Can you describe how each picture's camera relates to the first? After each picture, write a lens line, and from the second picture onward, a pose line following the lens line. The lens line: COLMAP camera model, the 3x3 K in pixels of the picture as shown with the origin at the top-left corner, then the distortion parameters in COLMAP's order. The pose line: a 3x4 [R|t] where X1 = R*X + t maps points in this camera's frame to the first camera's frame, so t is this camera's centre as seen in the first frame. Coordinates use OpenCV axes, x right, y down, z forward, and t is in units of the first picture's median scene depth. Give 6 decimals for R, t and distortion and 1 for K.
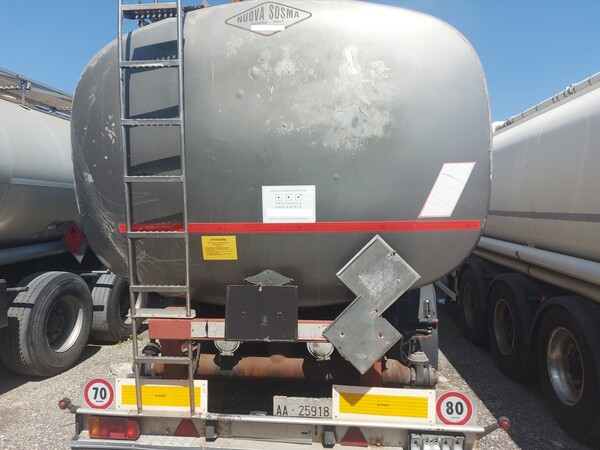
lens RADIAL K [[419.2, 0, 303.6], [0, 419.2, 221.5], [0, 0, 1]] dist [0.071300, -0.067814]
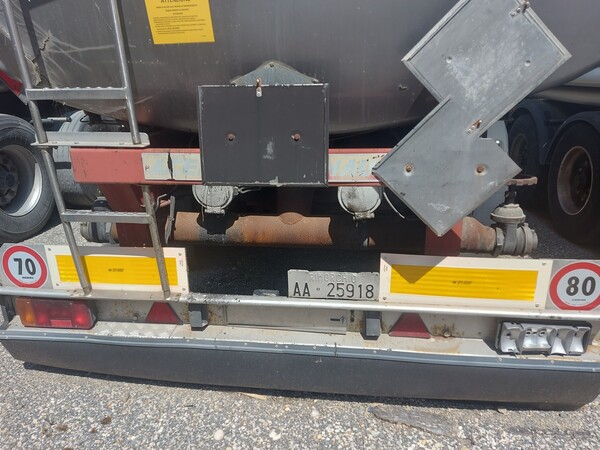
lens RADIAL K [[419.2, 0, 295.4], [0, 419.2, 227.4], [0, 0, 1]] dist [0.071300, -0.067814]
pose [[0.999435, -0.008808, -0.032435, -0.038201], [0.018270, 0.952387, 0.304343, 0.154717], [0.028210, -0.304764, 0.952010, 0.409191]]
